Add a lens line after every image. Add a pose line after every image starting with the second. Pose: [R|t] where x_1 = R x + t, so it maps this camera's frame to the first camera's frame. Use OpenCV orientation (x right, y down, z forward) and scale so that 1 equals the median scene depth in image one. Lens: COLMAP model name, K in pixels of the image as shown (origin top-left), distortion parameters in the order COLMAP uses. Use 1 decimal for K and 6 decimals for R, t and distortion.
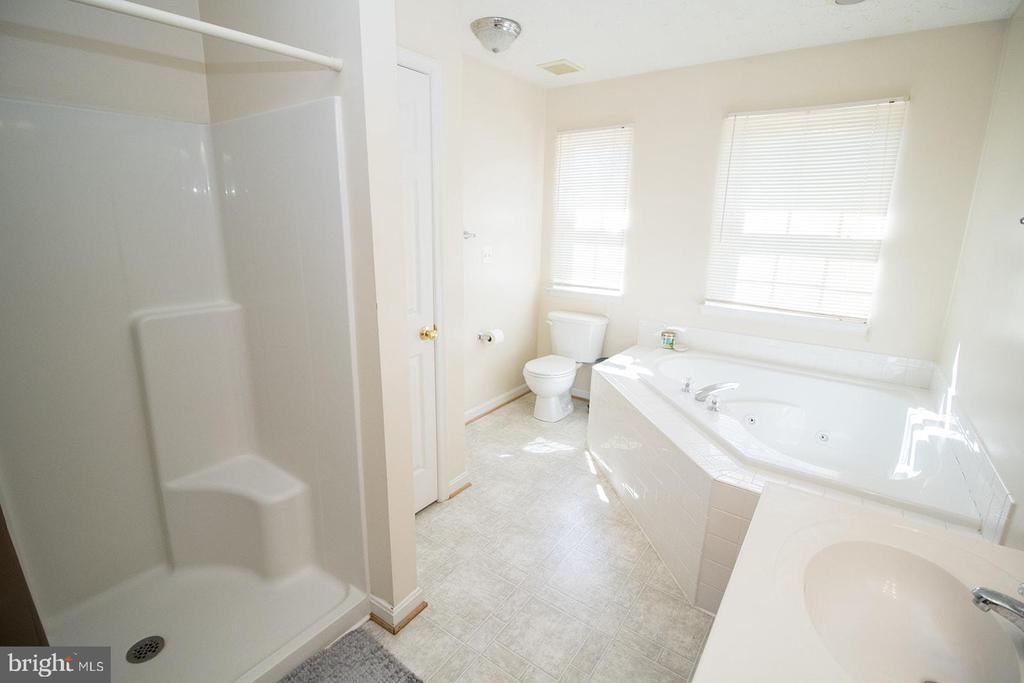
lens RADIAL K [[471.1, 0, 510.7], [0, 471.1, 333.9], [0, 0, 1]] dist [-0.001783, -0.012226]
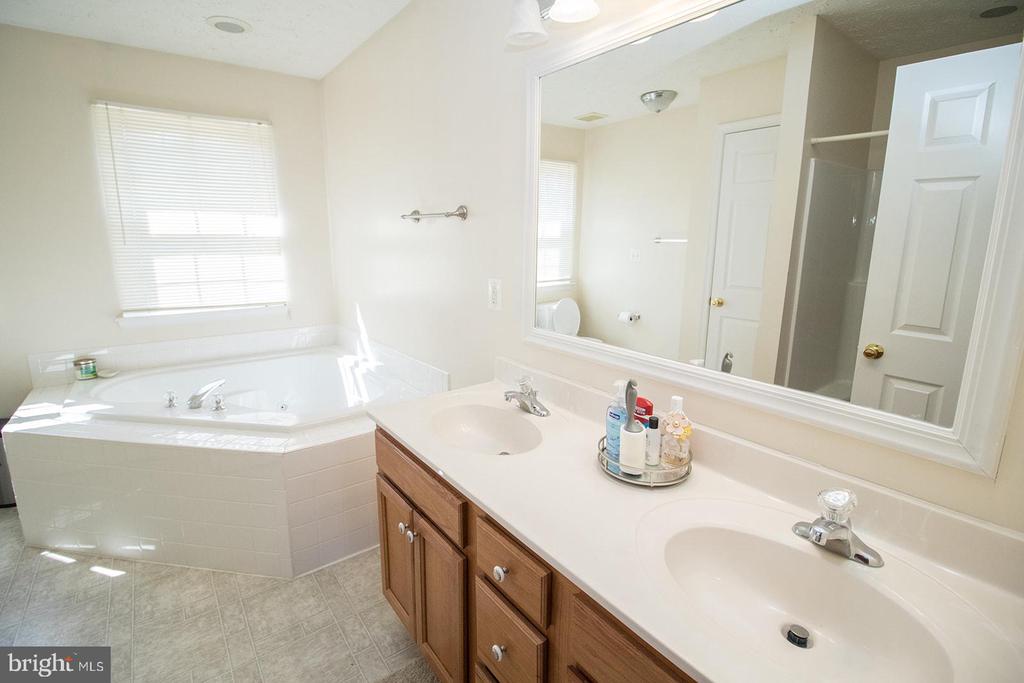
lens RADIAL K [[471.1, 0, 511.7], [0, 471.1, 331.4], [0, 0, 1]] dist [-0.001783, -0.012226]
pose [[0.285359, -0.205583, 0.936112, -0.232469], [0.221160, 0.964488, 0.144398, -0.003424], [-0.932555, 0.165826, 0.320692, 0.069576]]
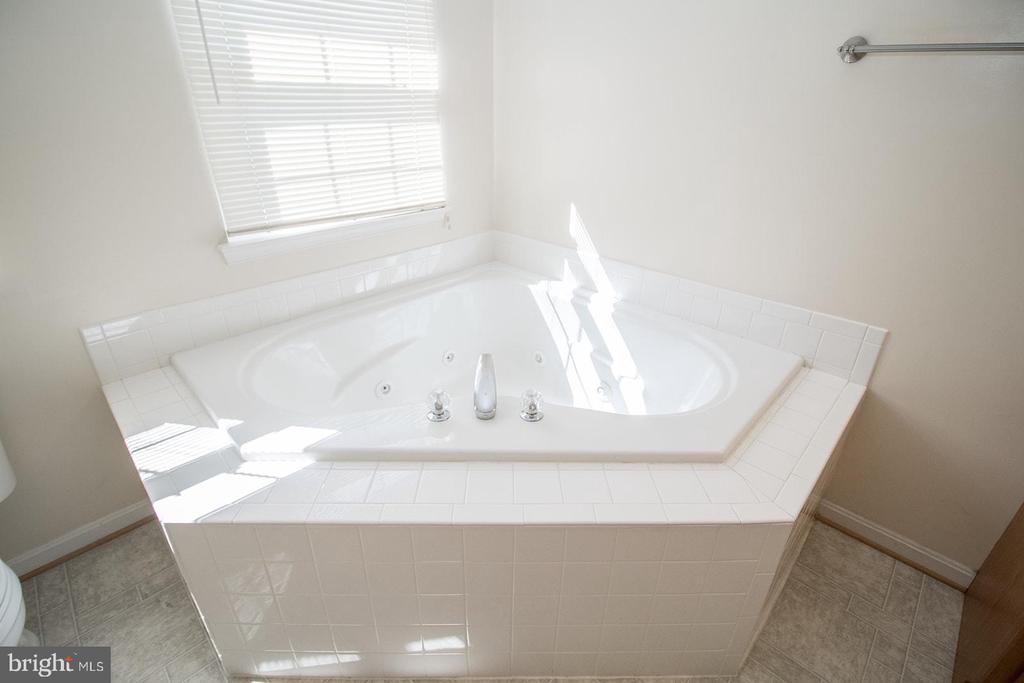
lens RADIAL K [[471.1, 0, 512.7], [0, 471.1, 334.0], [0, 0, 1]] dist [-0.001783, -0.012226]
pose [[0.146909, -0.457151, 0.877172, -0.018491], [0.221133, 0.879528, 0.421343, -0.141694], [-0.964115, 0.132073, 0.230302, 0.727052]]
